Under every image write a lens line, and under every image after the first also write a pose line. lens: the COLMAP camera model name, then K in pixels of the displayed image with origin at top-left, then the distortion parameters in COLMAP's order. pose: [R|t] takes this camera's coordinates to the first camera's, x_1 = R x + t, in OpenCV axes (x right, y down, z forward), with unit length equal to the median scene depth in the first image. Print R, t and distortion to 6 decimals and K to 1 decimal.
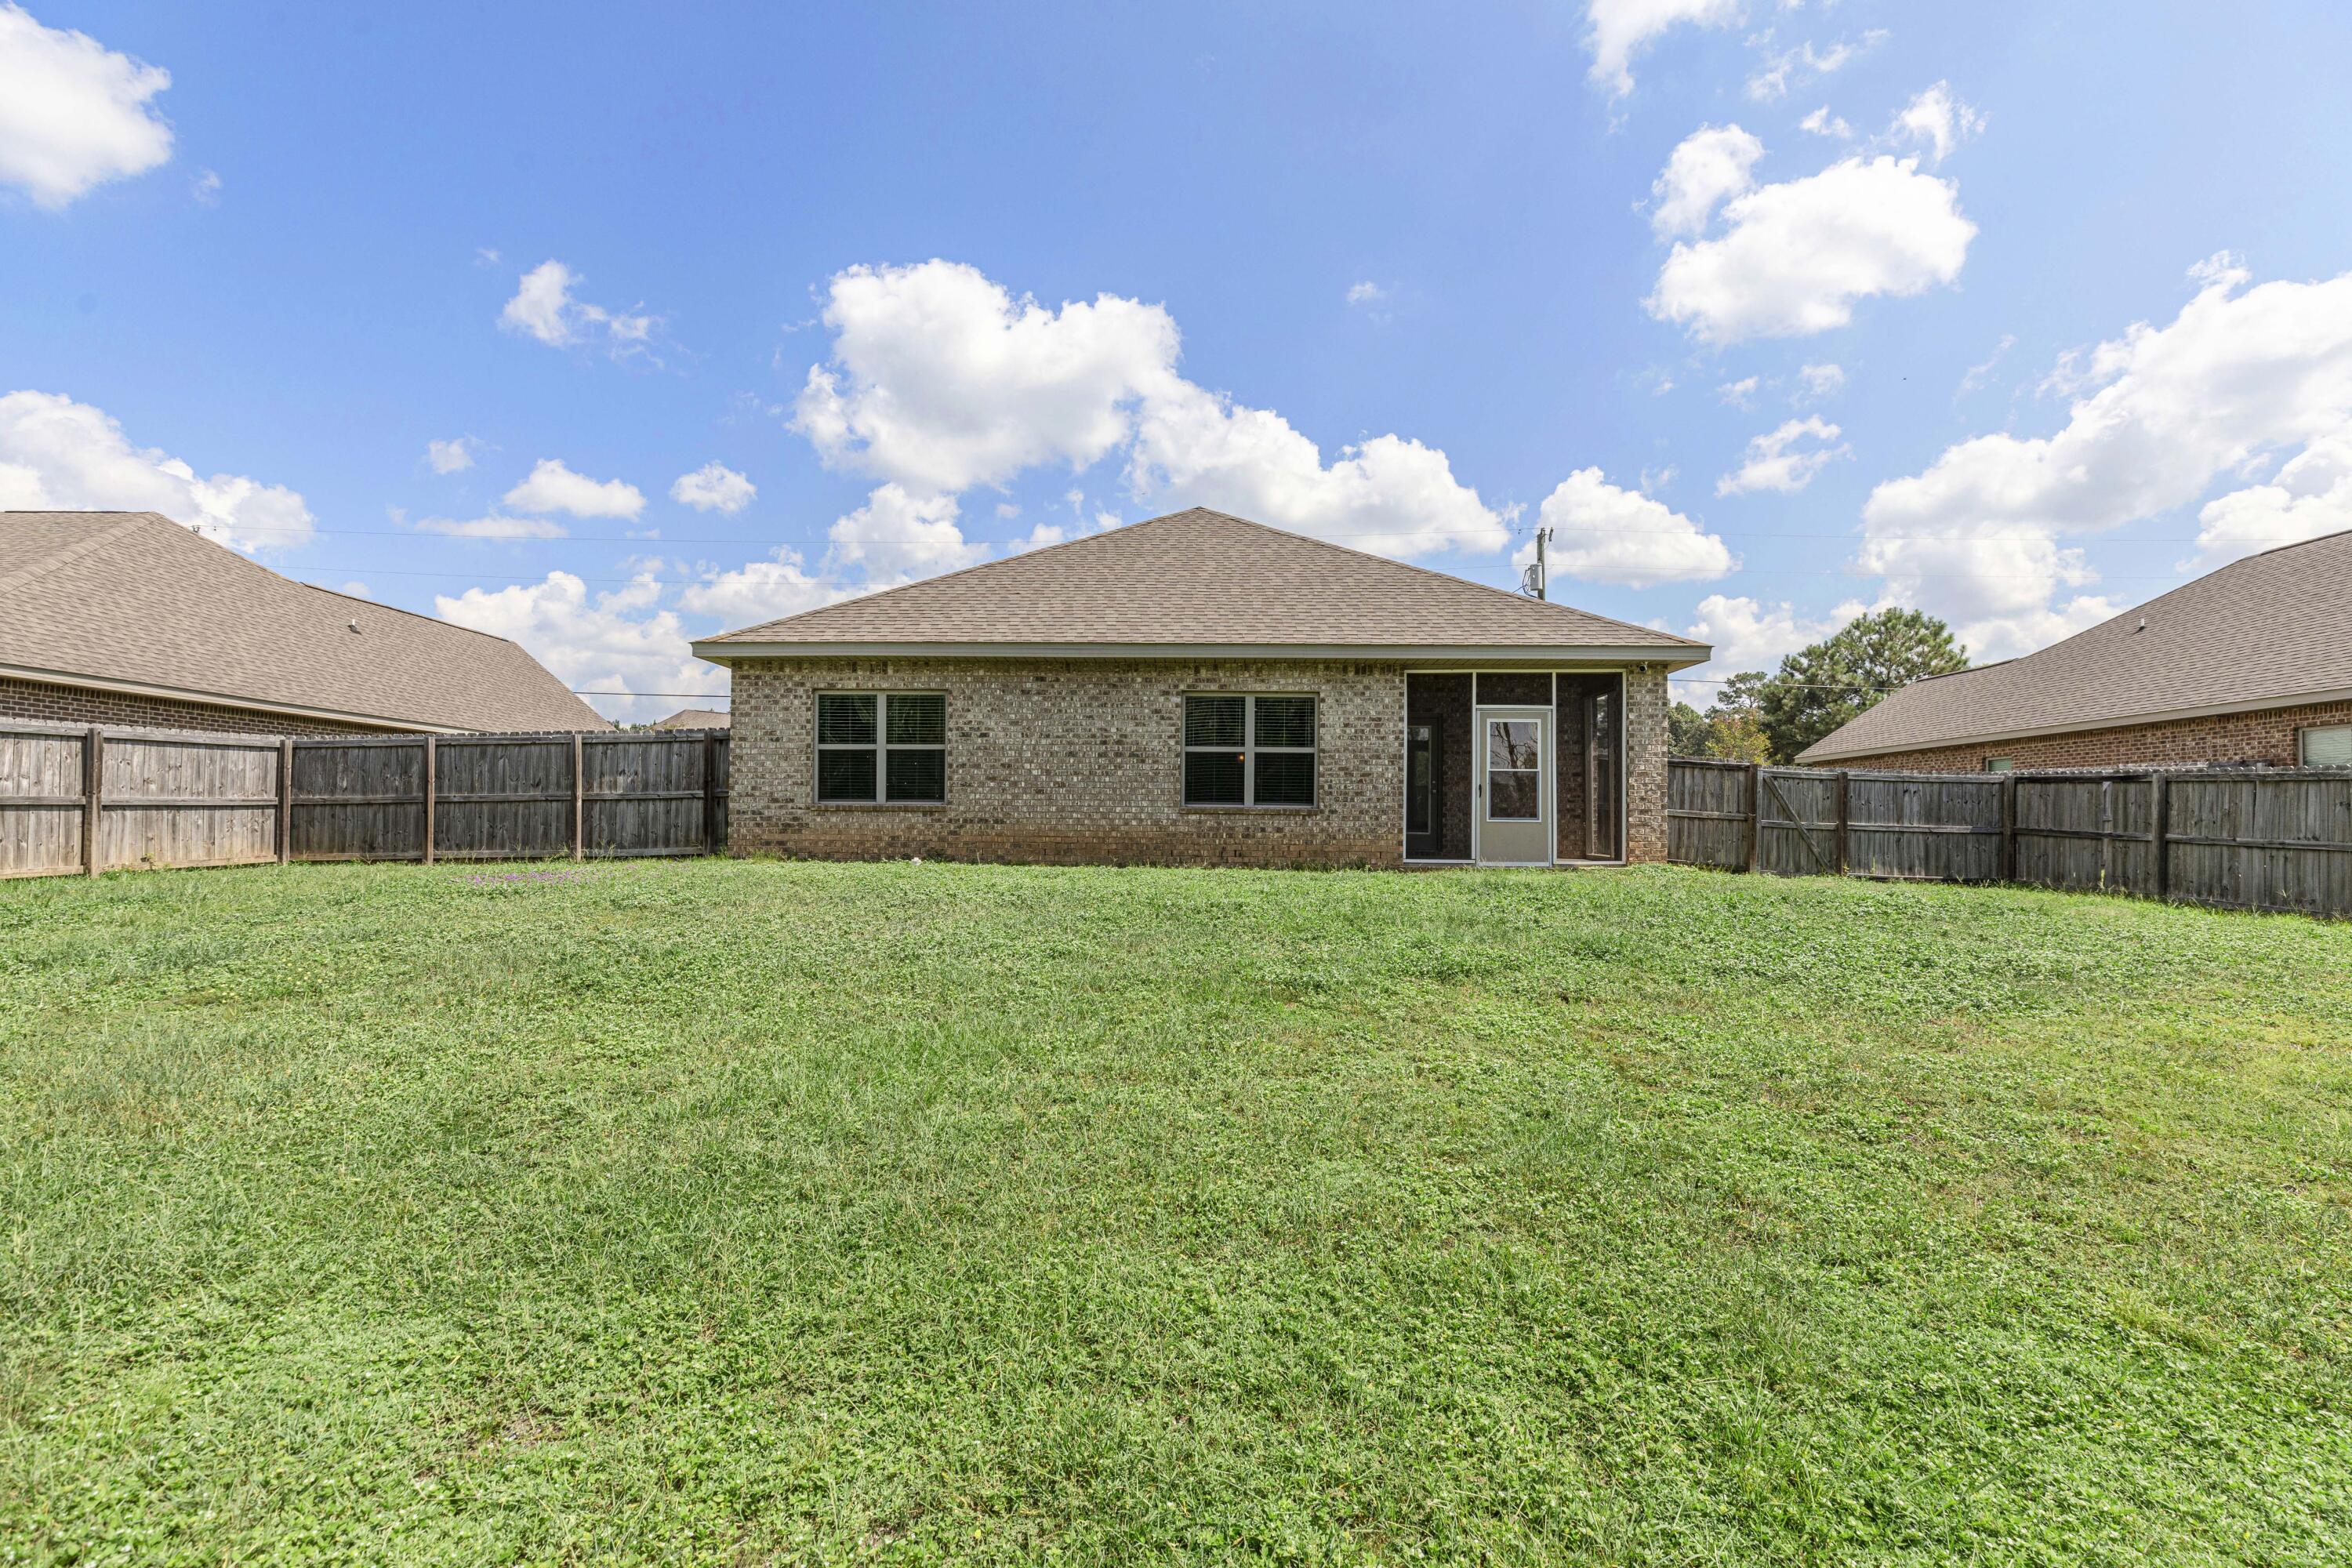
lens RADIAL K [[1063.8, 0, 1162.9], [0, 1063.8, 793.2], [0, 0, 1]] dist [0.001455, -0.000169]
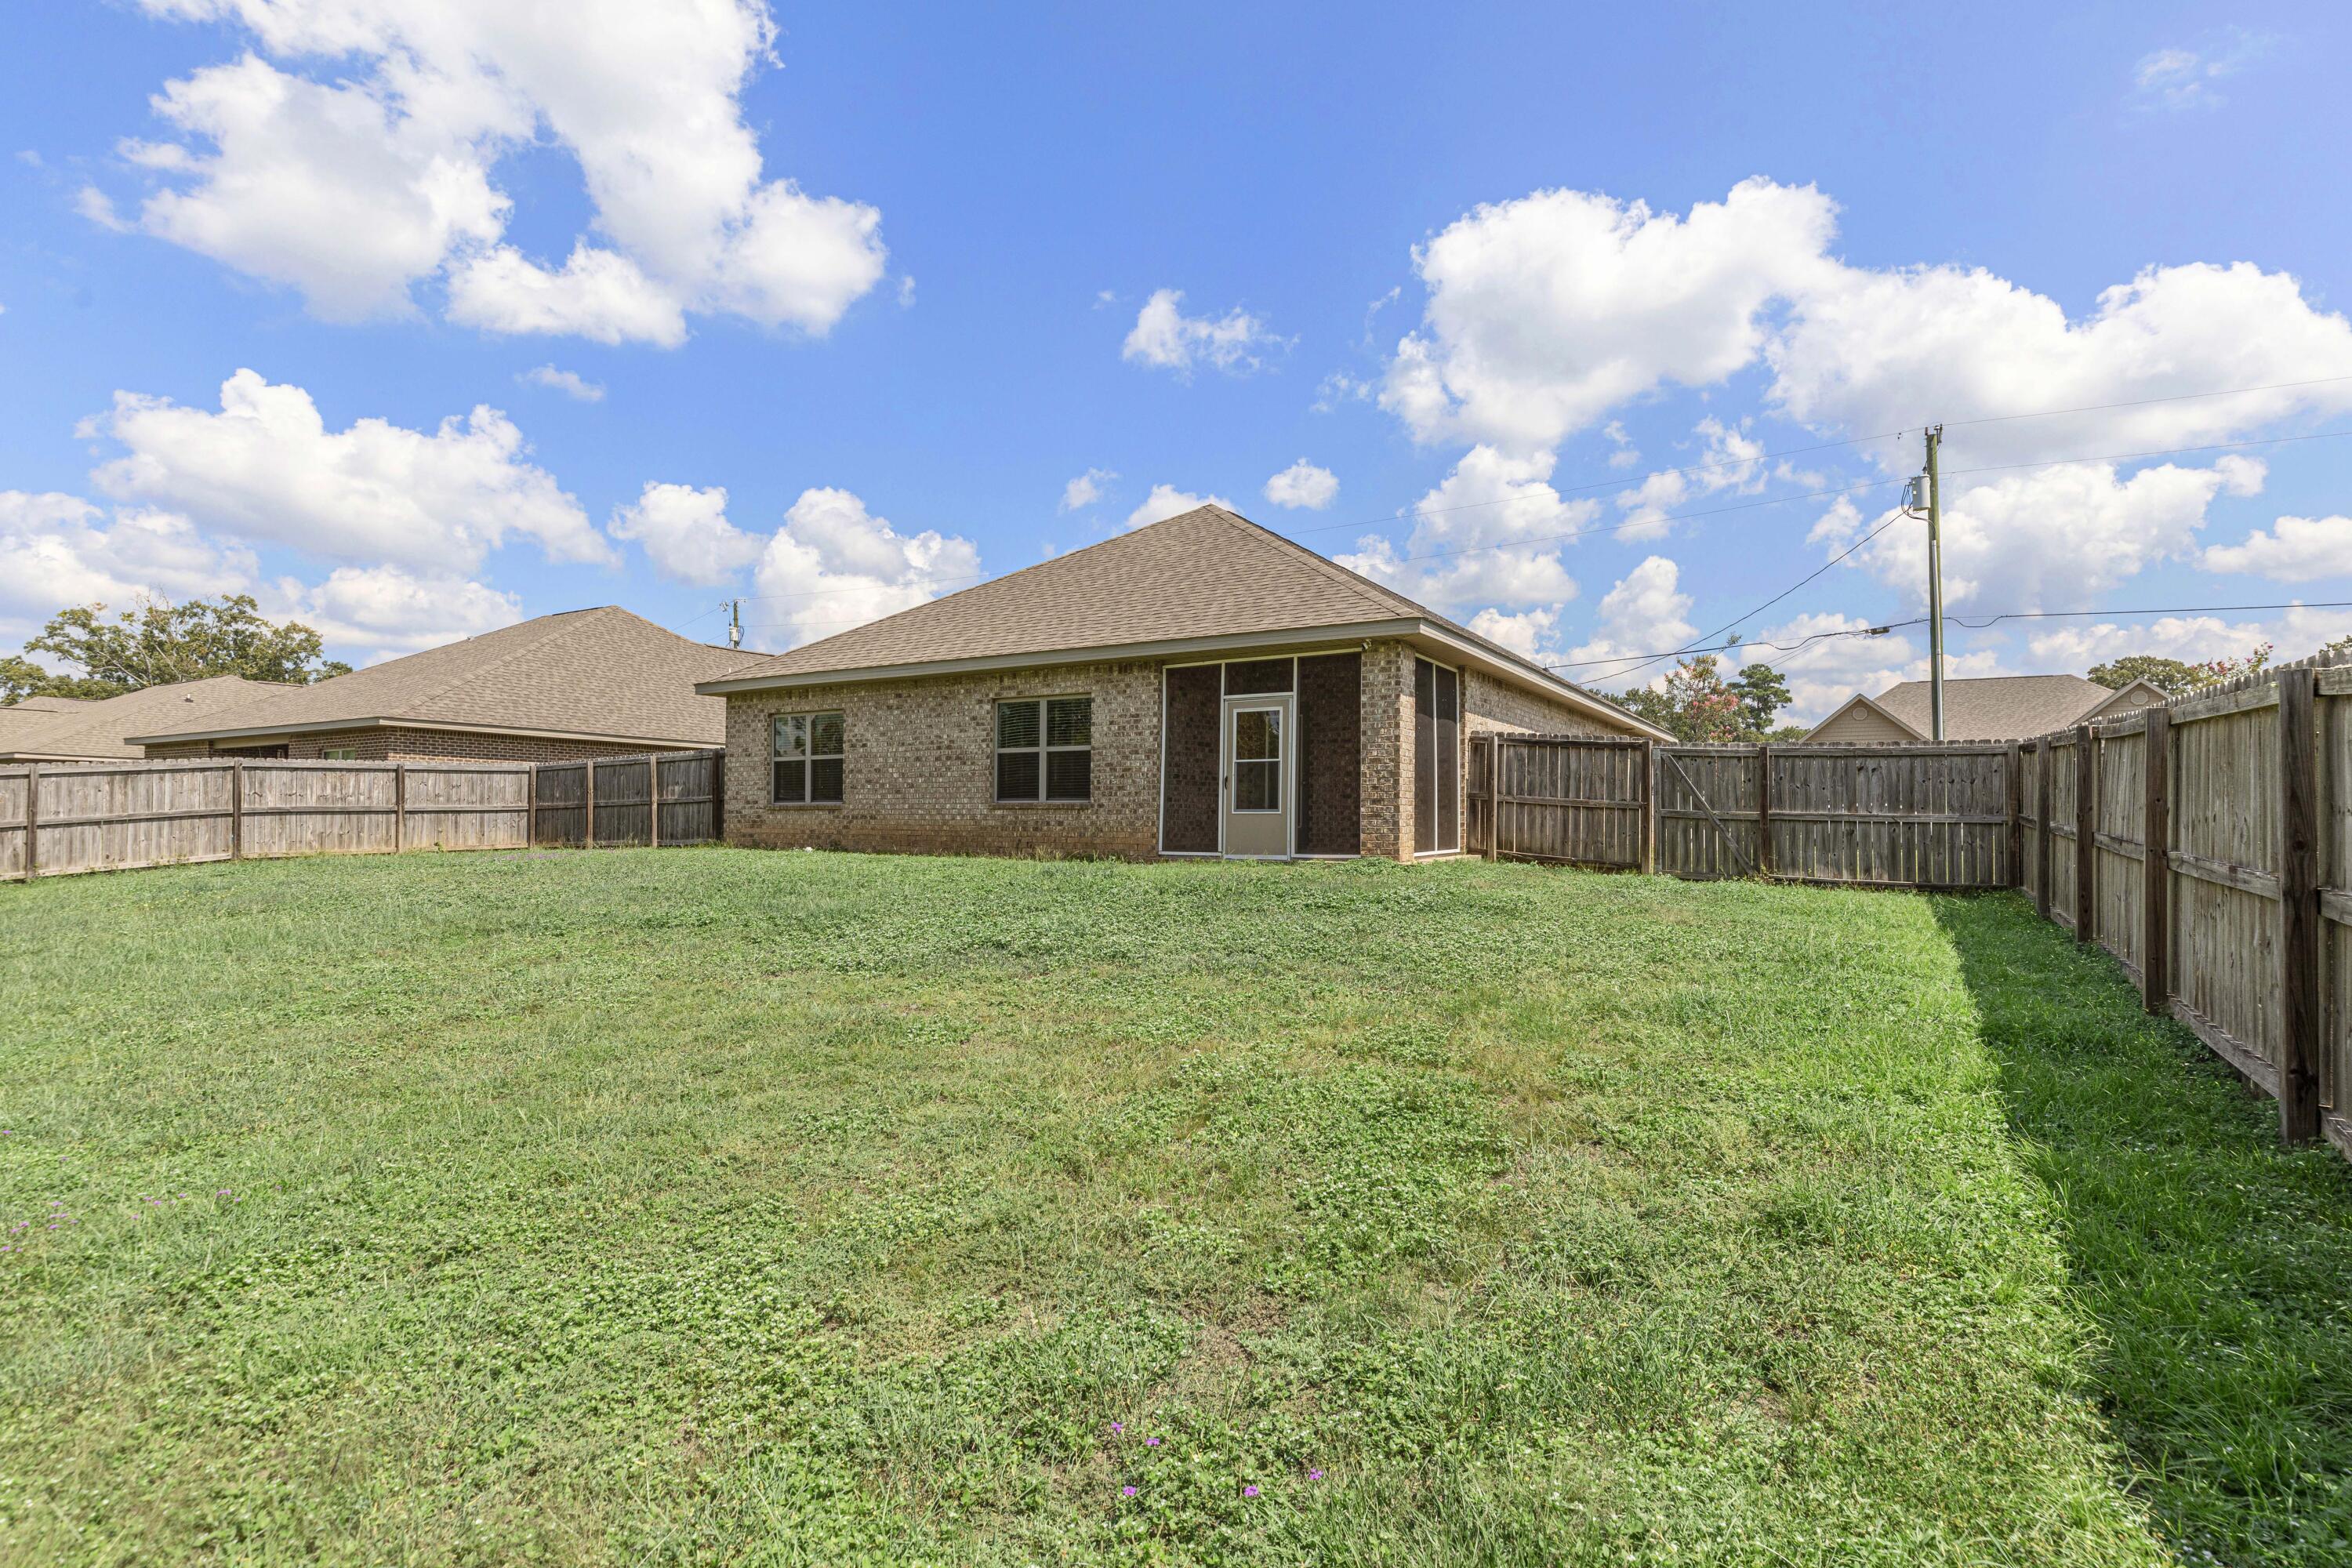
lens RADIAL K [[1156.7, 0, 1161.6], [0, 1156.7, 821.4], [0, 0, 1]] dist [0.003235, 0.000045]
pose [[0.866362, -0.005785, -0.499383, 0.773130], [0.019208, 0.999579, 0.021744, 0.009177], [0.499047, -0.028431, 0.866108, 0.036750]]
